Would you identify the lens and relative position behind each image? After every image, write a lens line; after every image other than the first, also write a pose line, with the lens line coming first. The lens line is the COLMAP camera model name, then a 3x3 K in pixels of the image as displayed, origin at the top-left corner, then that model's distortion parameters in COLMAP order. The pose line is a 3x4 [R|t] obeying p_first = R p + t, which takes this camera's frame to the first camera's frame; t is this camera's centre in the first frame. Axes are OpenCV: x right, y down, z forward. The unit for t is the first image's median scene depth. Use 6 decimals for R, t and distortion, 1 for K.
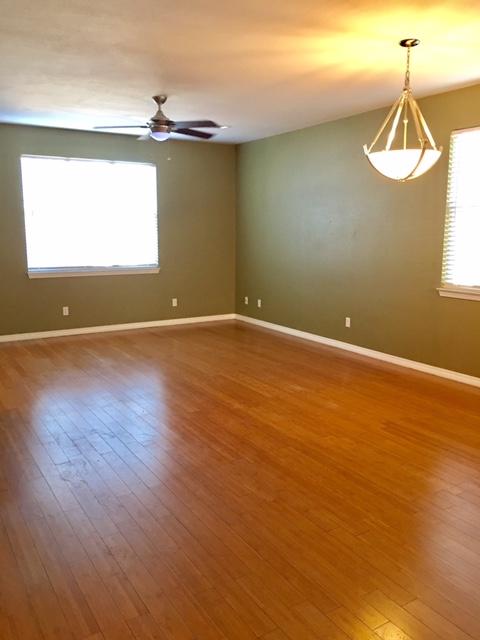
lens RADIAL K [[554.1, 0, 240.0], [0, 554.1, 320.0], [0, 0, 1]] dist [0.059521, -0.009561]
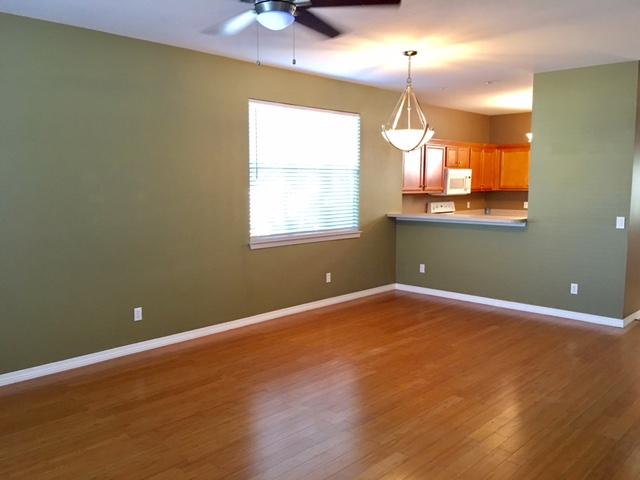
lens RADIAL K [[554.1, 0, 320.0], [0, 554.1, 240.0], [0, 0, 1]] dist [0.059521, -0.009561]
pose [[-0.275800, -0.105066, 0.955456, -0.943534], [0.161405, 0.974832, 0.153788, -0.277247], [-0.947567, 0.196630, -0.251901, 1.566012]]
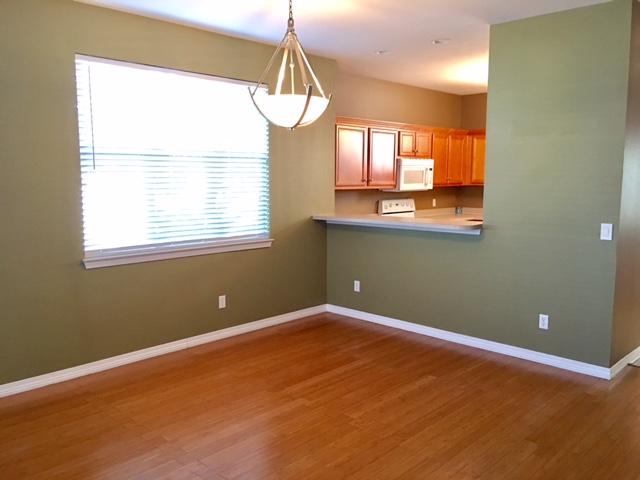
lens RADIAL K [[554.1, 0, 320.0], [0, 554.1, 240.0], [0, 0, 1]] dist [0.059521, -0.009561]
pose [[-0.266660, -0.114449, 0.956971, -0.605072], [0.163259, 0.973211, 0.161883, -0.207646], [-0.949863, 0.199402, -0.240831, 1.199213]]
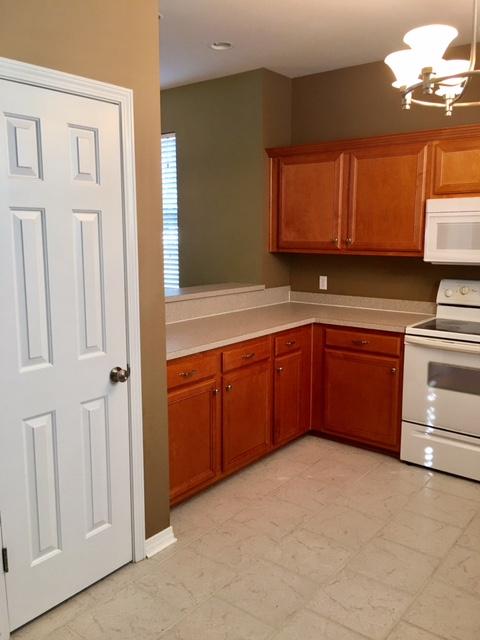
lens RADIAL K [[554.1, 0, 240.0], [0, 554.1, 320.0], [0, 0, 1]] dist [0.059521, -0.009561]
pose [[0.933551, -0.059598, 0.353455, 0.437165], [0.061344, 0.998097, 0.006272, 0.041783], [-0.353156, 0.015827, 0.935430, -0.276430]]
